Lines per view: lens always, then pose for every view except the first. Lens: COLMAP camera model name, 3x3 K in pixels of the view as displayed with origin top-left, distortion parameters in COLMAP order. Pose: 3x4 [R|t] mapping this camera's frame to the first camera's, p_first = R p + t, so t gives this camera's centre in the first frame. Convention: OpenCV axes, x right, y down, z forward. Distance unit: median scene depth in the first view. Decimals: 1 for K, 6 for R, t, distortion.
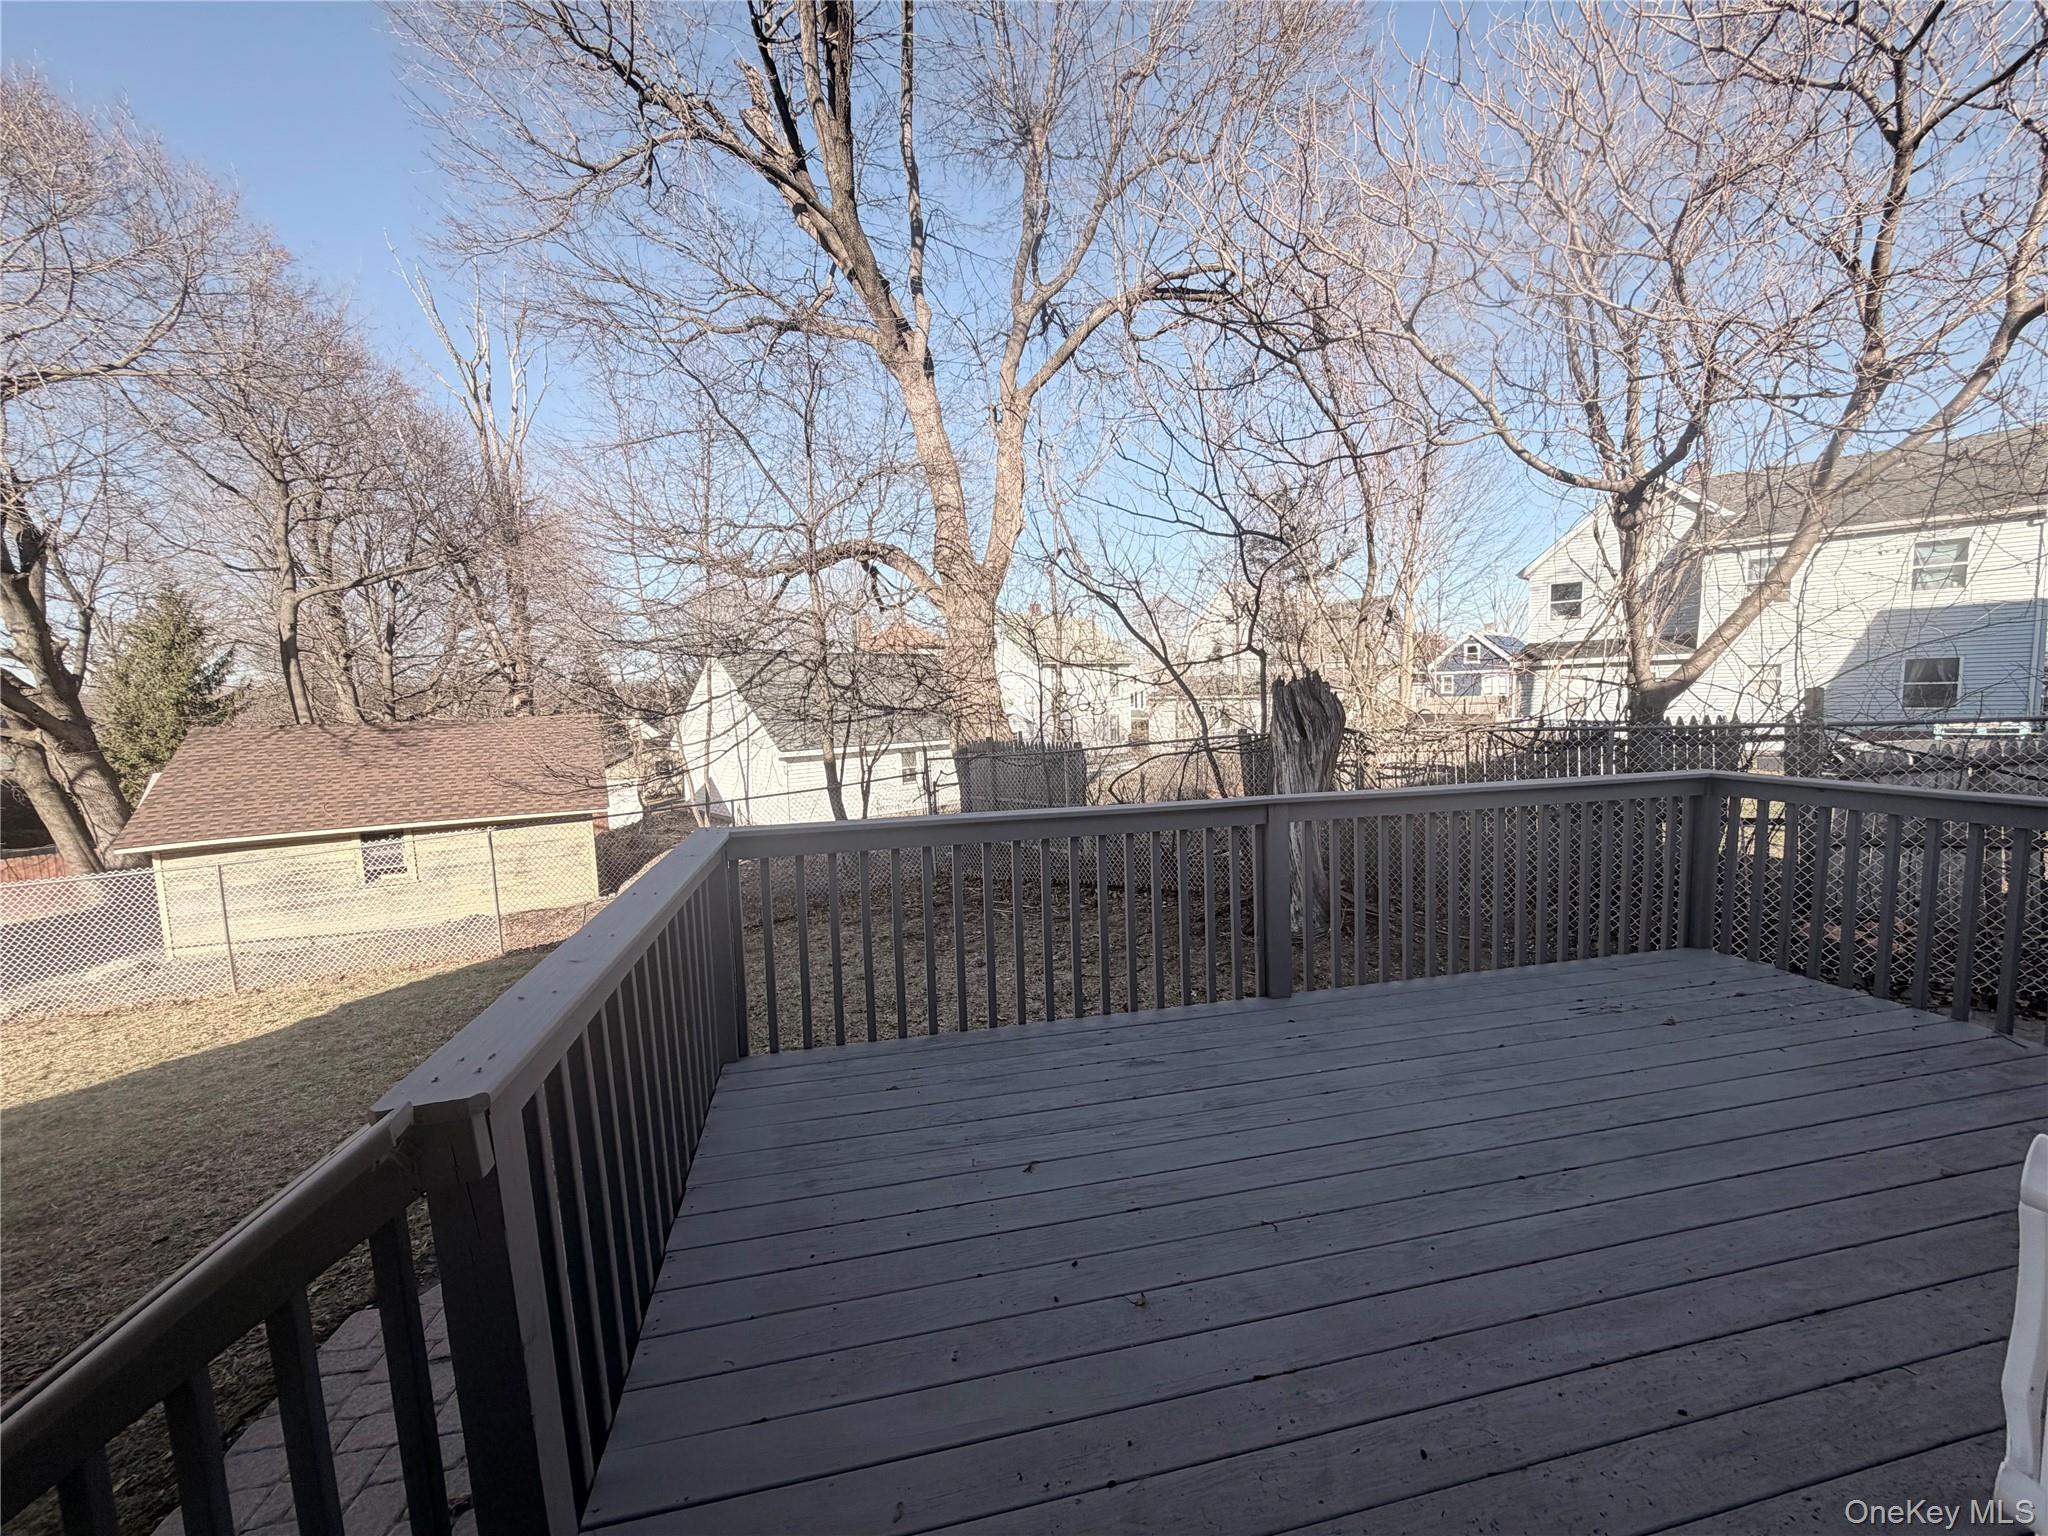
lens RADIAL K [[816.2, 0, 1017.1], [0, 816.2, 770.3], [0, 0, 1]] dist [0.002310, 0.000195]
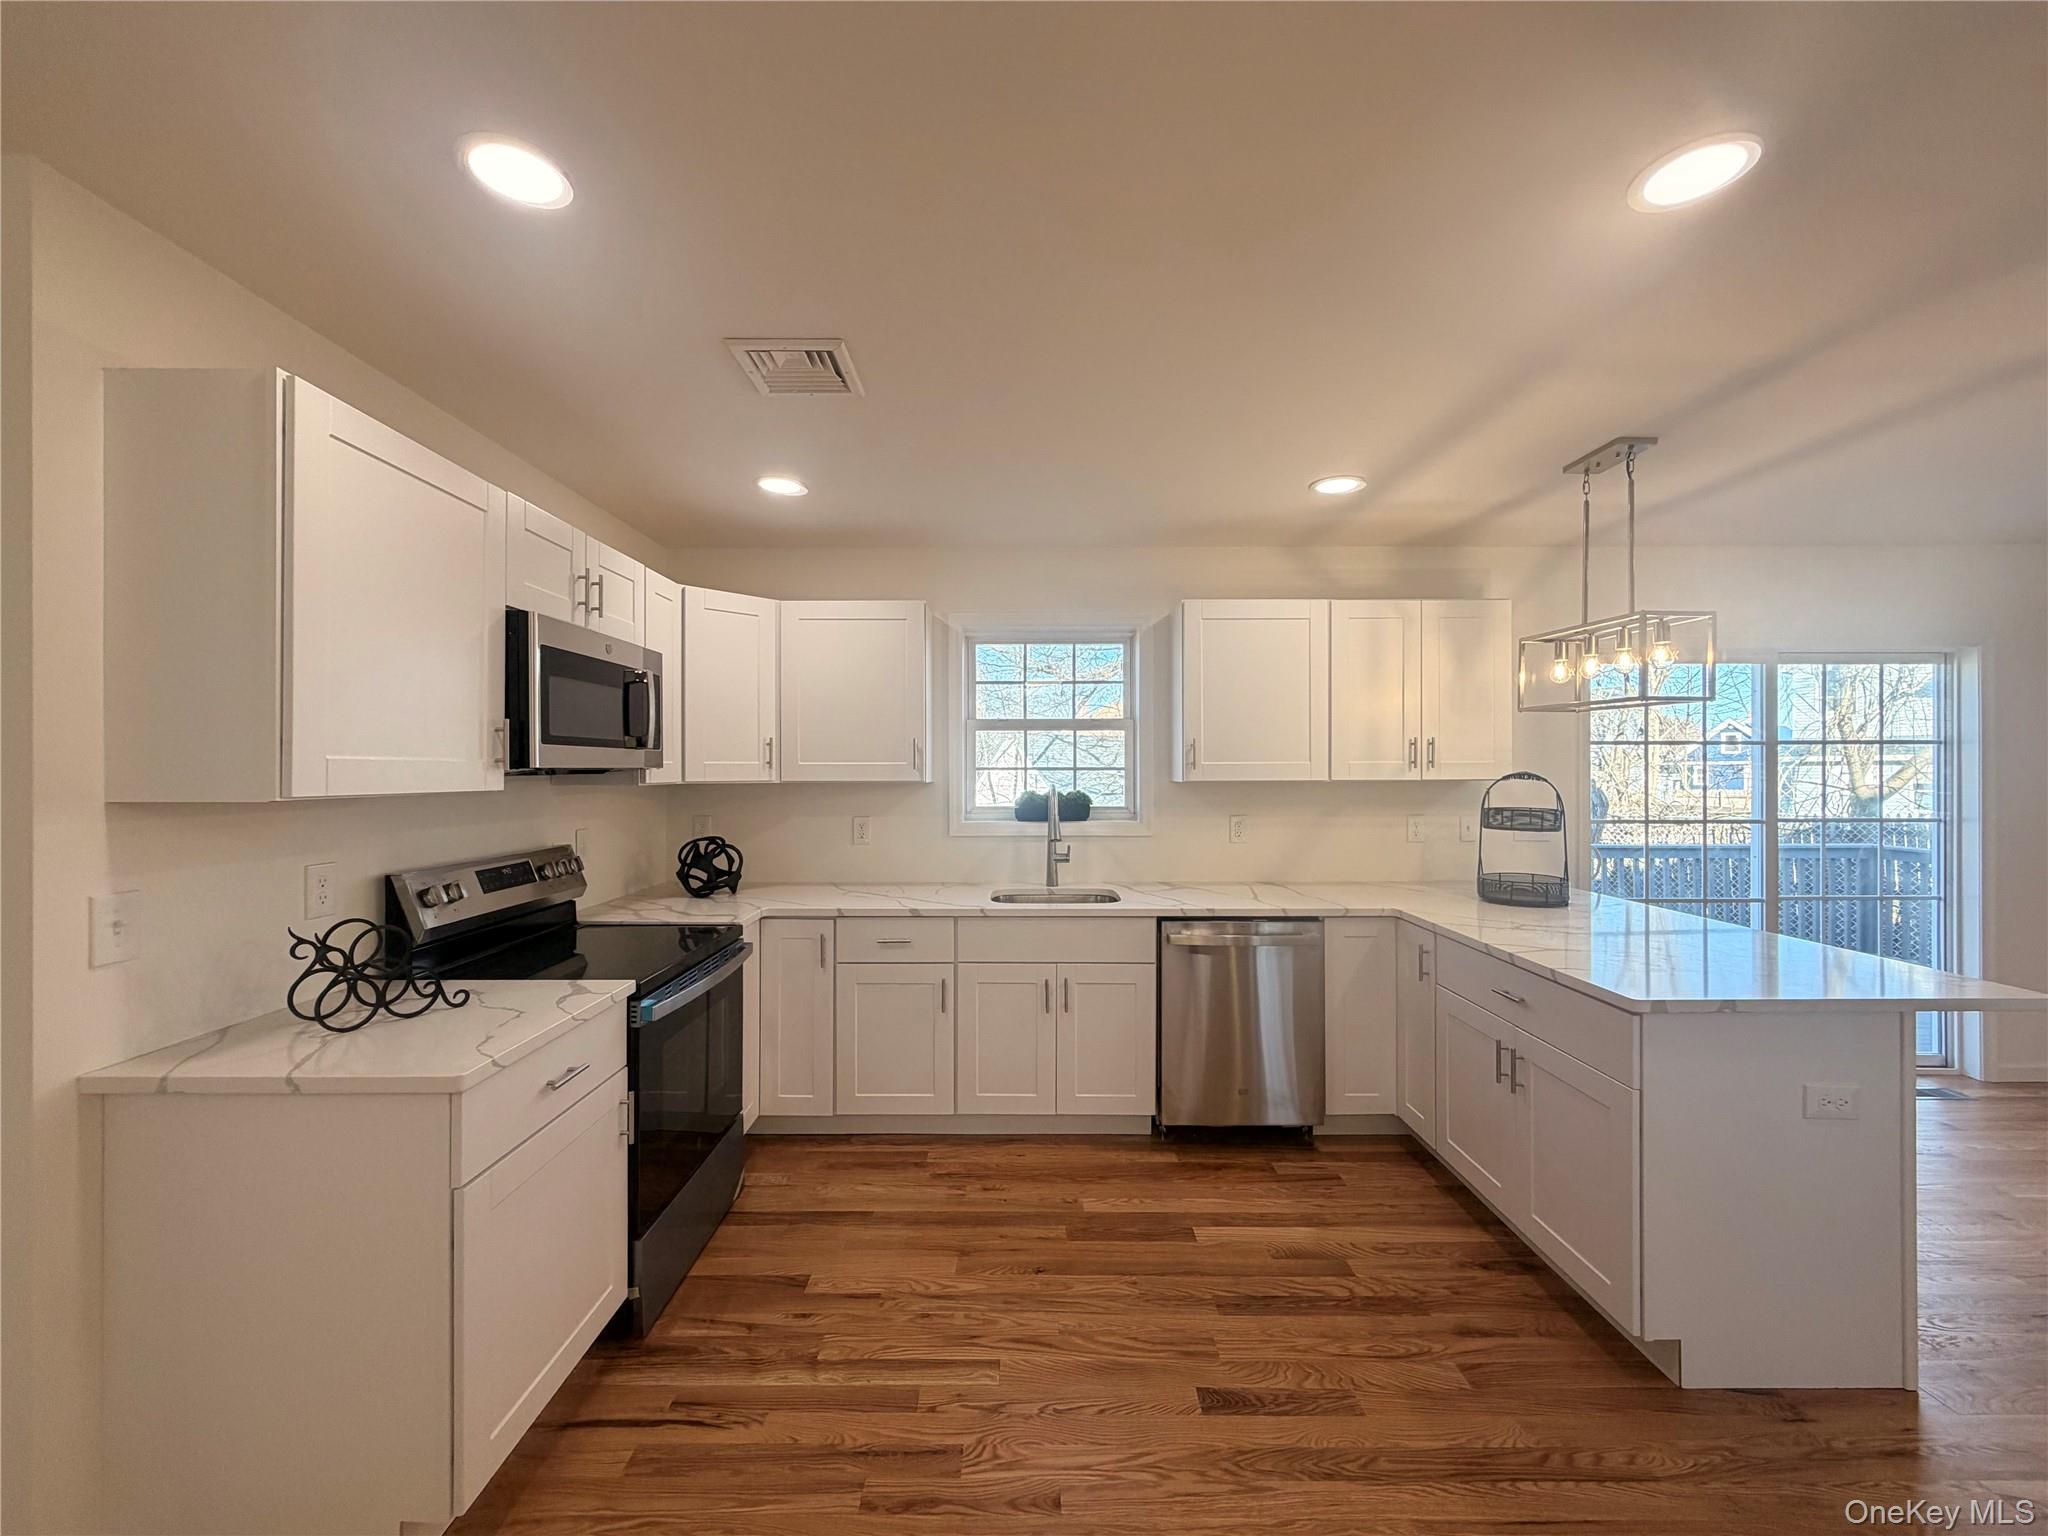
lens RADIAL K [[816.2, 0, 1017.1], [0, 816.2, 770.3], [0, 0, 1]] dist [0.002310, 0.000195]
pose [[0.976802, 0.031412, -0.211826, -0.291220], [-0.050822, 0.994927, -0.086818, 0.049000], [0.208024, 0.095570, 0.973443, -0.575394]]
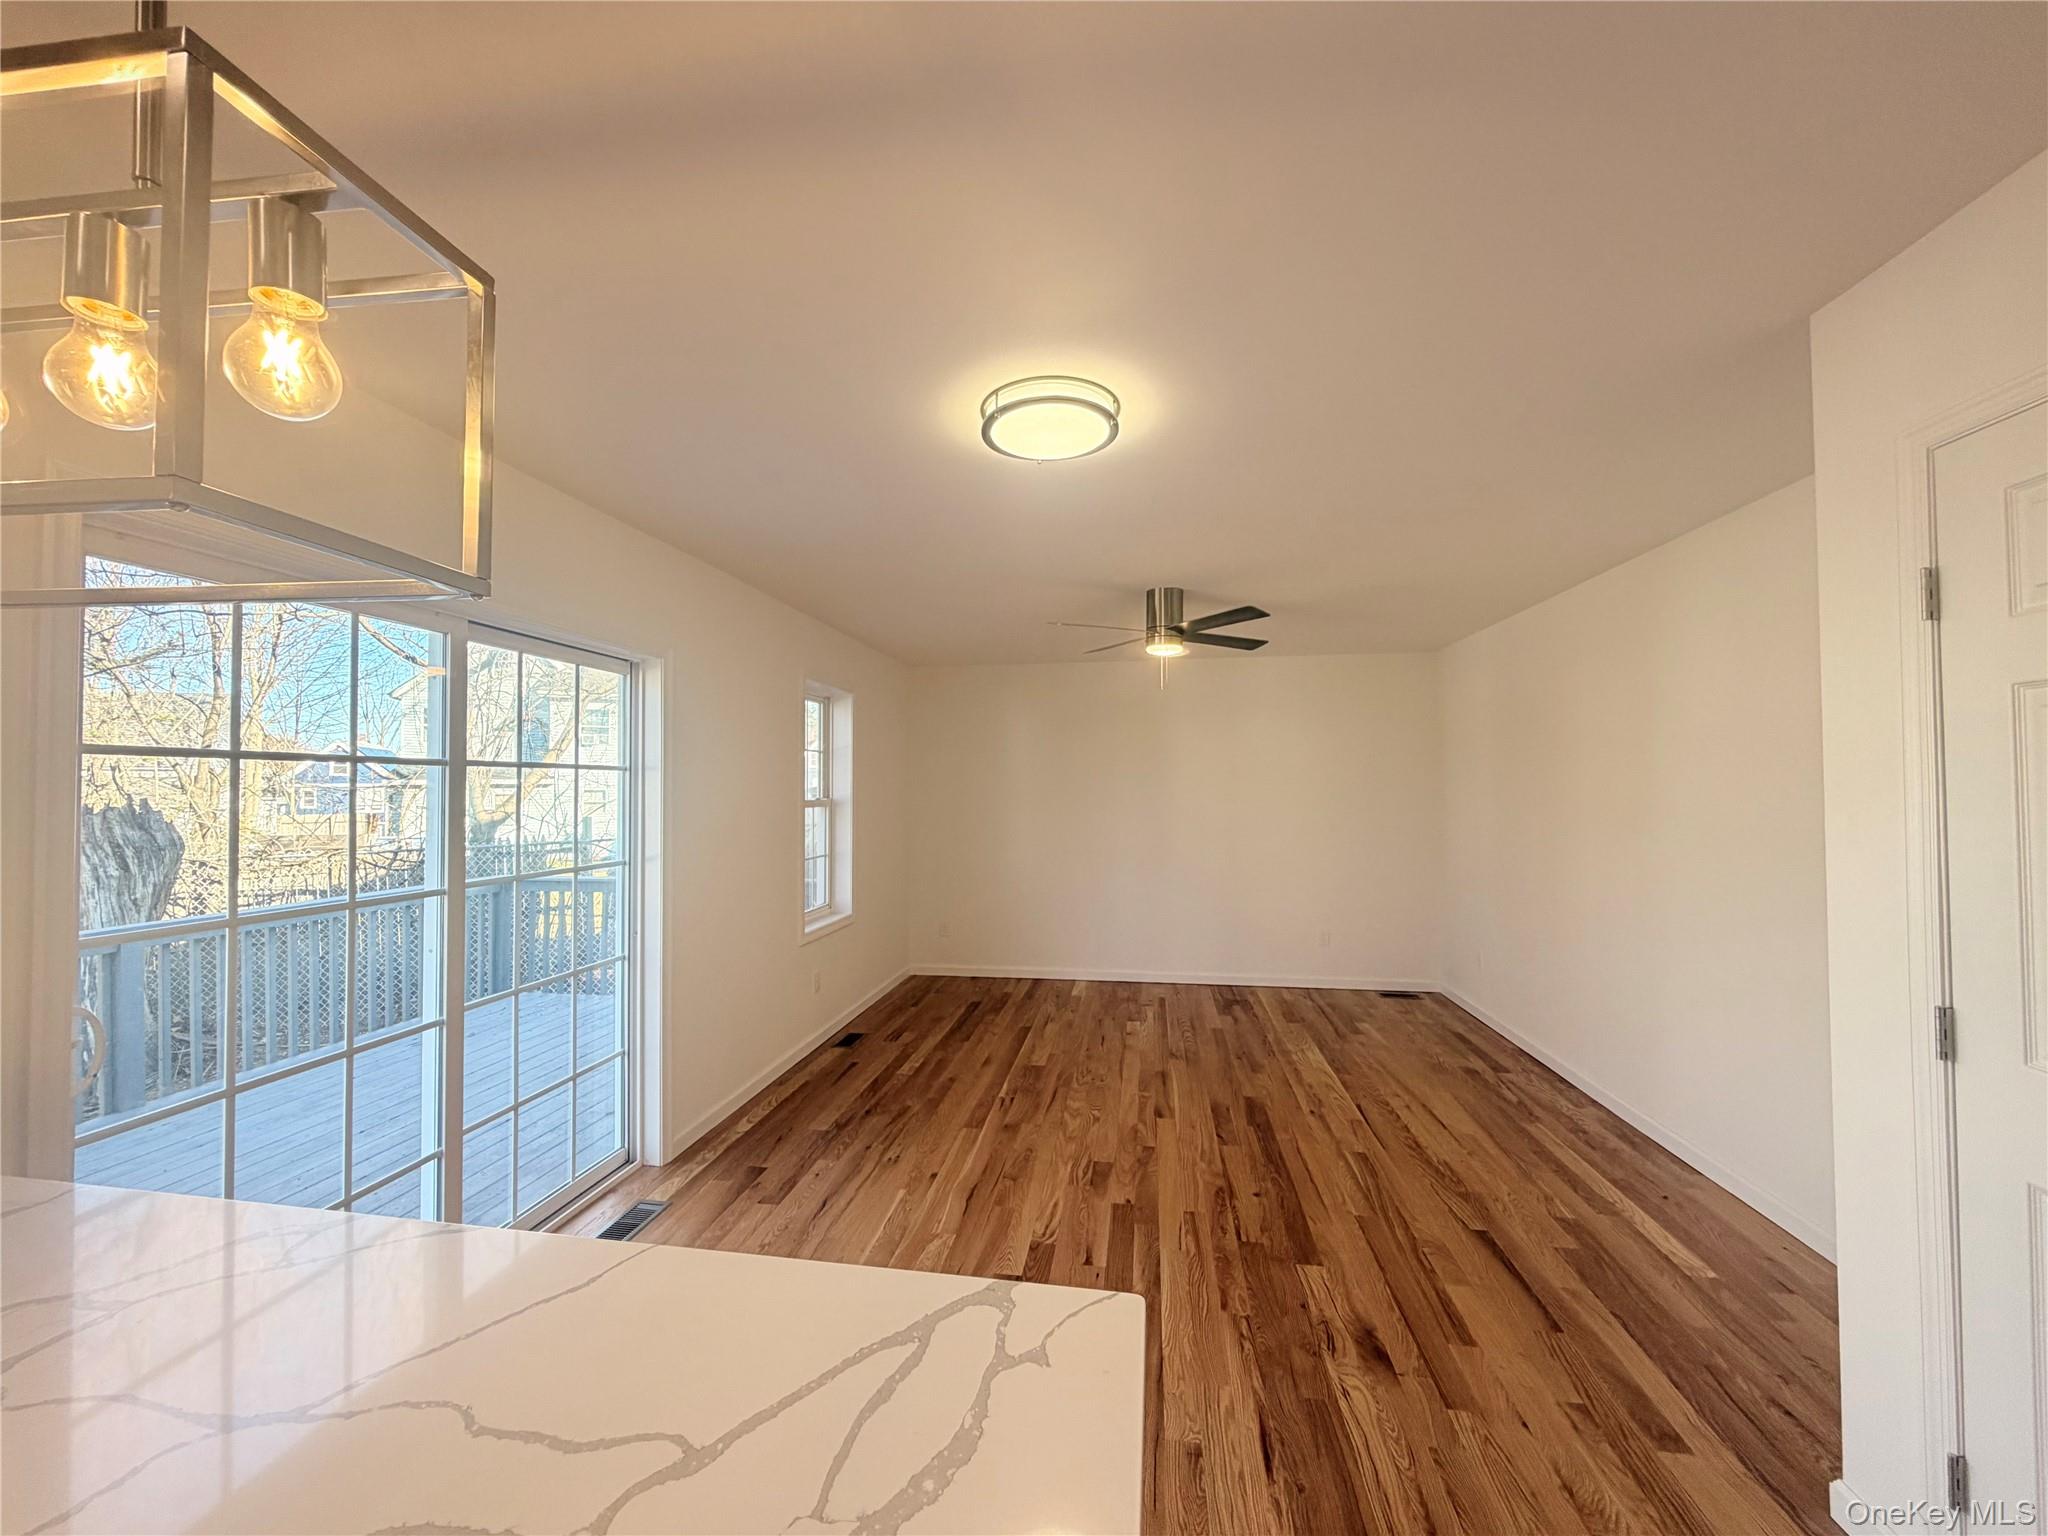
lens RADIAL K [[816.2, 0, 1017.1], [0, 816.2, 770.3], [0, 0, 1]] dist [0.002310, 0.000195]
pose [[0.364597, 0.051292, 0.929752, -0.145627], [0.081090, 0.992940, -0.086577, 0.009134], [-0.927628, 0.106959, 0.357863, -0.276454]]
